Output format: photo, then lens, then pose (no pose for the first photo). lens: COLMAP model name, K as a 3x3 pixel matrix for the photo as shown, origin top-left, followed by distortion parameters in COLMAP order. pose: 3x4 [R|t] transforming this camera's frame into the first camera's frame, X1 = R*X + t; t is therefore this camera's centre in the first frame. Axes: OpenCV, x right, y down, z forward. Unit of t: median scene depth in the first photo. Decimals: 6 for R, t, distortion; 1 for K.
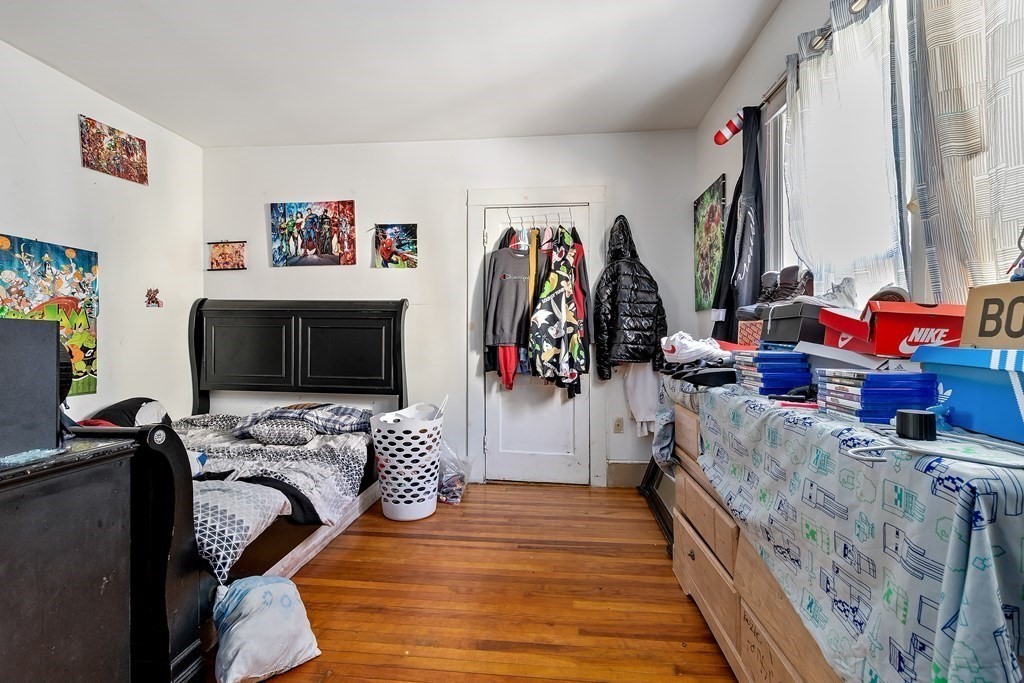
lens RADIAL K [[494.0, 0, 509.2], [0, 494.0, 327.0], [0, 0, 1]] dist [-0.000343, -0.000299]
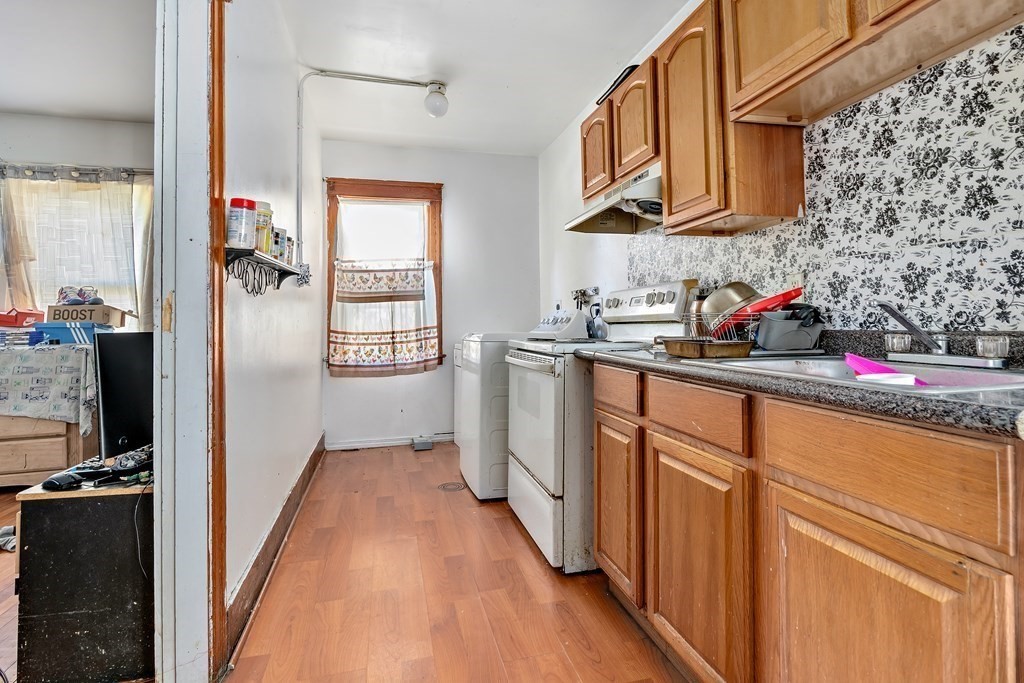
lens RADIAL K [[494.0, 0, 509.2], [0, 494.0, 327.0], [0, 0, 1]] dist [-0.000343, -0.000299]
pose [[-0.324032, -0.007664, 0.946015, -3.605025], [-0.000474, 0.999968, 0.007938, 0.042682], [-0.946046, 0.002124, -0.324025, -0.995254]]
